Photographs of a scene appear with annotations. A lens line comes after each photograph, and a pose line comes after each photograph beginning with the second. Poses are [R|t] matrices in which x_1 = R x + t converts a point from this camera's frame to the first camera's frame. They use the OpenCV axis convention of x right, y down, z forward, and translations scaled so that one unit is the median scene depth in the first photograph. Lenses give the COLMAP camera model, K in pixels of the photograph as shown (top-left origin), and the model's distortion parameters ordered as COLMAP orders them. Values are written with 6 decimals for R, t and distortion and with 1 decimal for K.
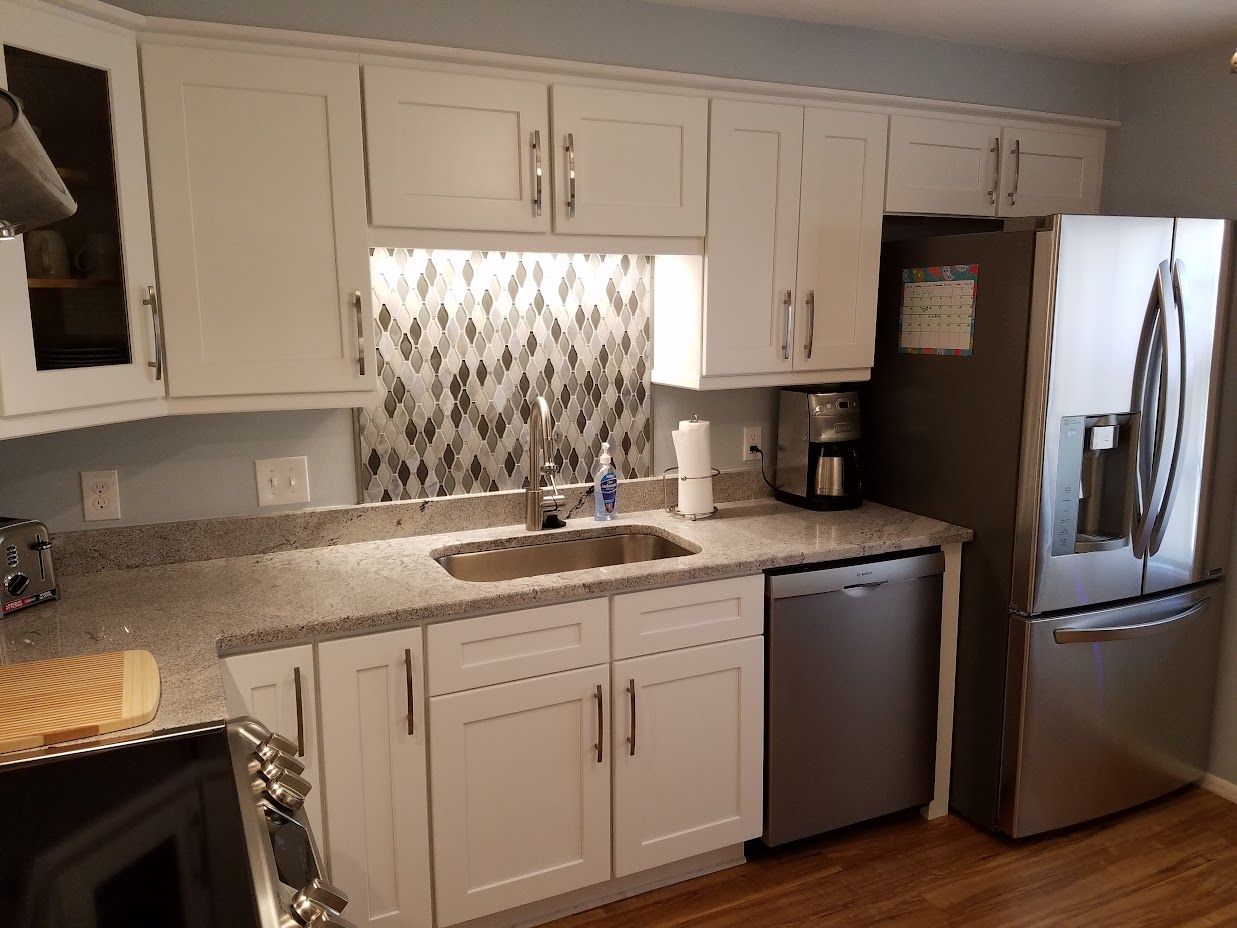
lens RADIAL K [[958.2, 0, 617.1], [0, 958.2, 478.5], [0, 0, 1]] dist [0.168420, -0.269860]
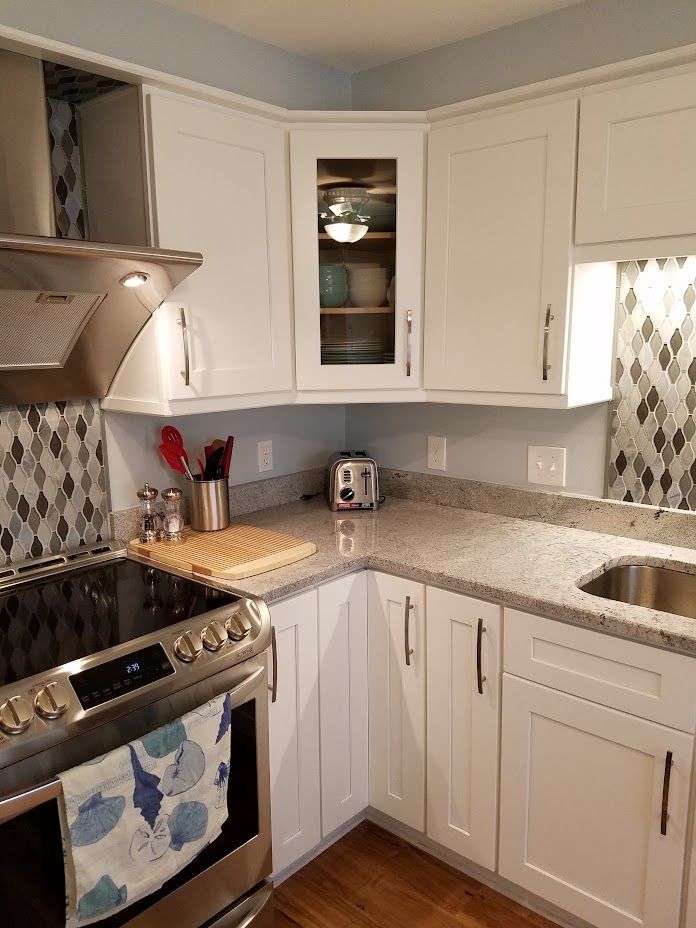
lens RADIAL K [[718.8, 0, 345.2], [0, 718.8, 461.7], [0, 0, 1]] dist [0.168420, -0.269860]
pose [[0.368552, 0.157836, -0.916110, 0.394673], [-0.154460, 0.982179, 0.107080, -0.060139], [0.916685, 0.102038, 0.386364, 0.413177]]
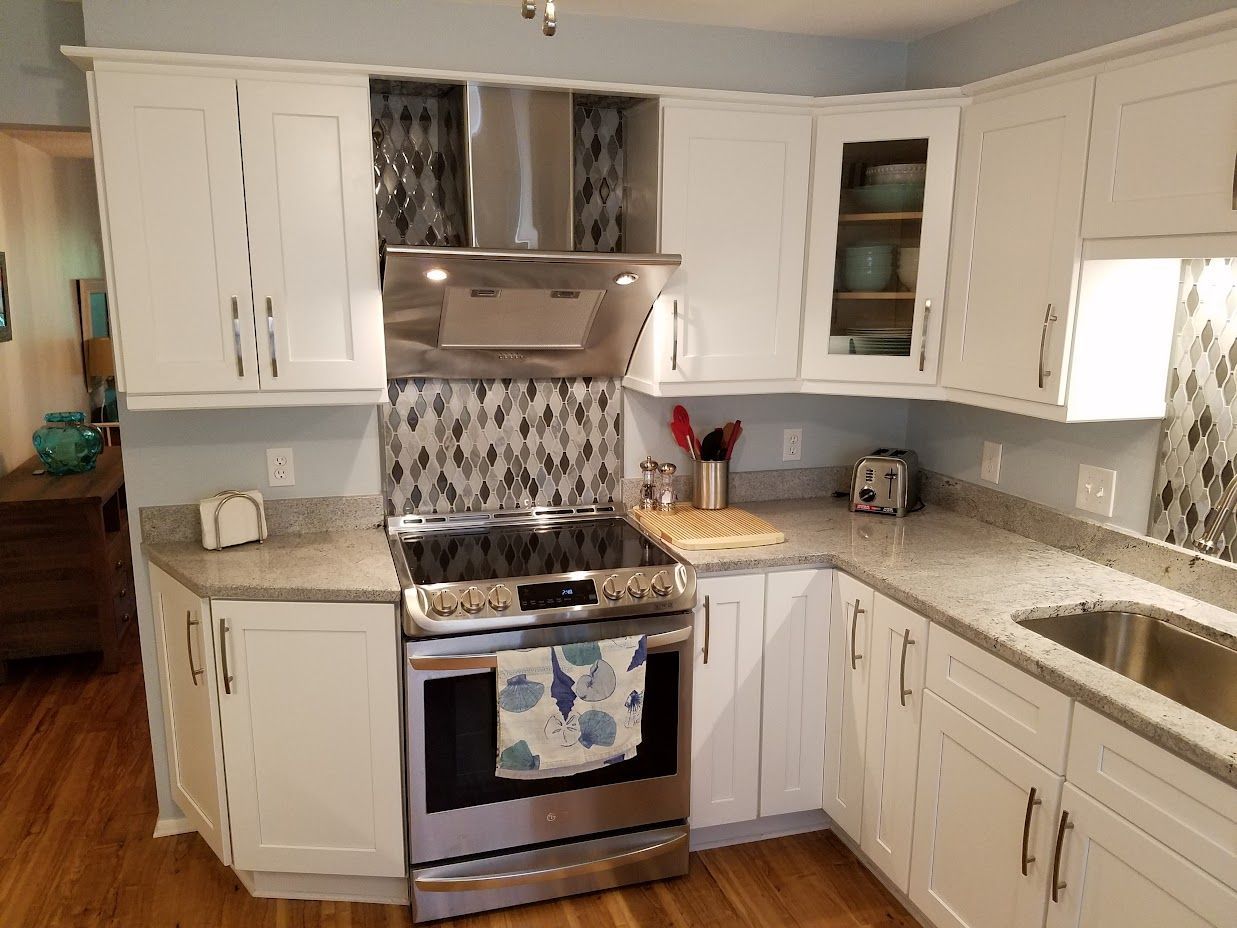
lens RADIAL K [[958.2, 0, 617.1], [0, 958.2, 478.5], [0, 0, 1]] dist [0.168420, -0.269860]
pose [[-0.166035, 0.195854, -0.966475, 0.719579], [-0.184367, 0.956632, 0.225532, -0.146066], [0.968732, 0.215632, -0.122725, 0.636159]]
